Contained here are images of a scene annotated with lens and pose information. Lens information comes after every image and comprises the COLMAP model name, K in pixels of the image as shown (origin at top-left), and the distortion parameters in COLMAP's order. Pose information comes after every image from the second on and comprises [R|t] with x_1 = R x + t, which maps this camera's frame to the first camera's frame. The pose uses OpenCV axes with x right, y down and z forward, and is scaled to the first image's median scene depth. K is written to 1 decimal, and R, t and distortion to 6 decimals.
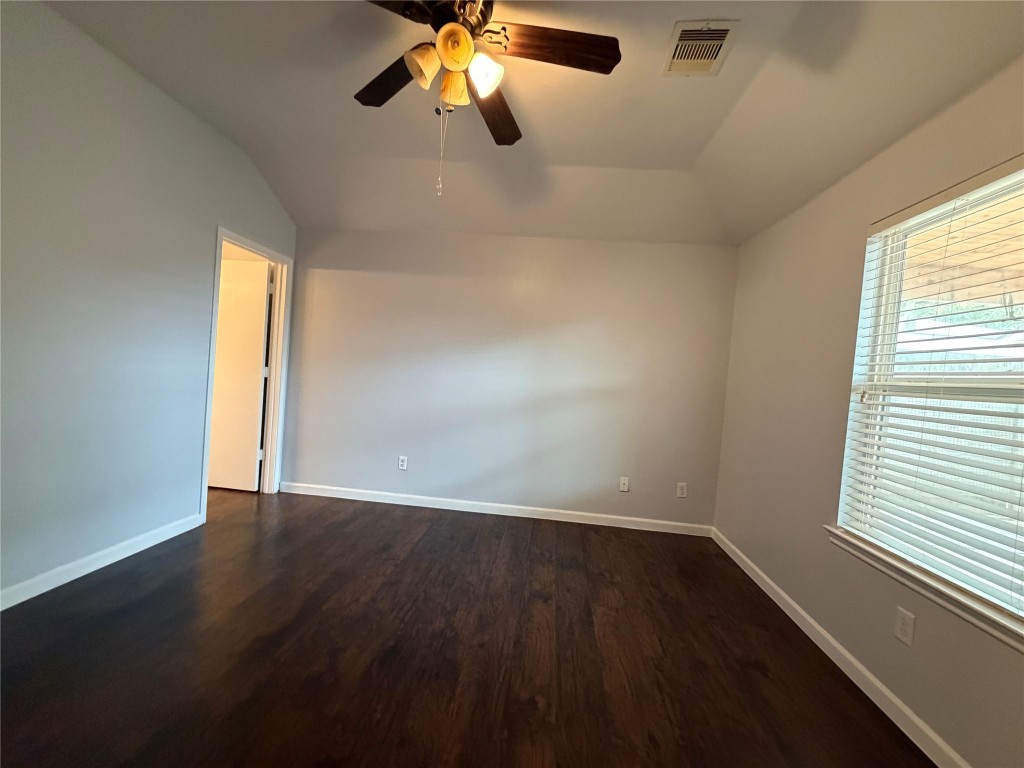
lens RADIAL K [[408.2, 0, 512.0], [0, 408.2, 384.0], [0, 0, 1]] dist [0.000302, -0.000007]
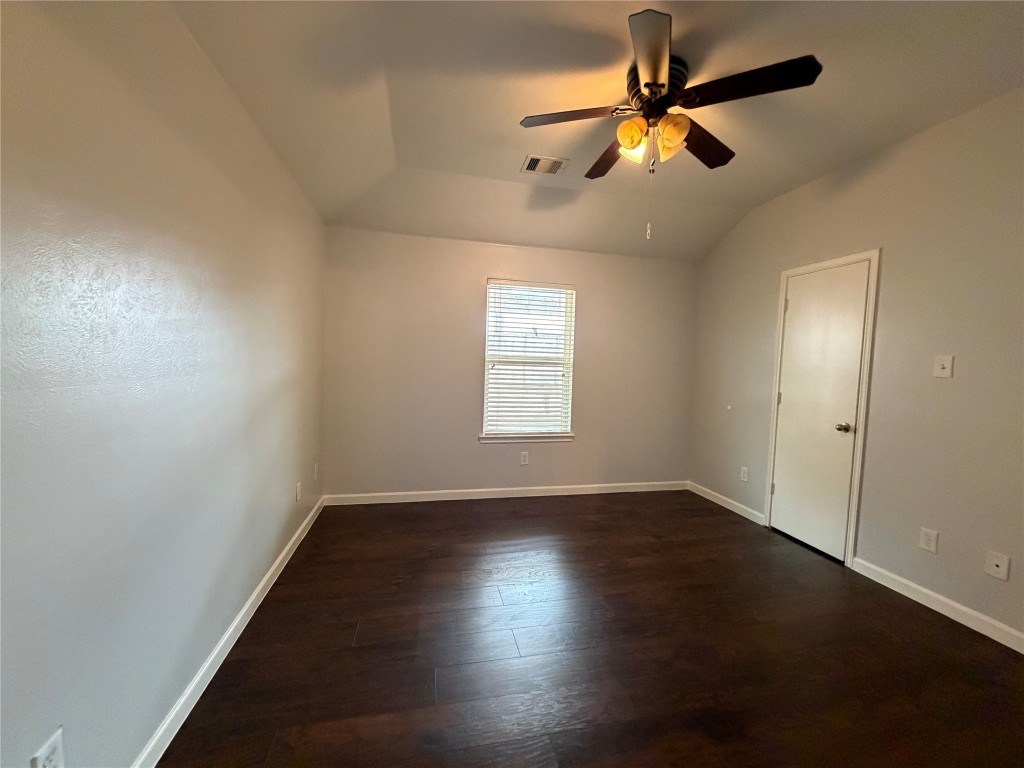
lens RADIAL K [[408.2, 0, 512.0], [0, 408.2, 384.0], [0, 0, 1]] dist [0.000302, -0.000007]
pose [[-0.301268, -0.145364, 0.942394, -1.214922], [-0.027248, 0.989220, 0.143877, -0.197235], [-0.953150, 0.017667, -0.301981, 1.701253]]
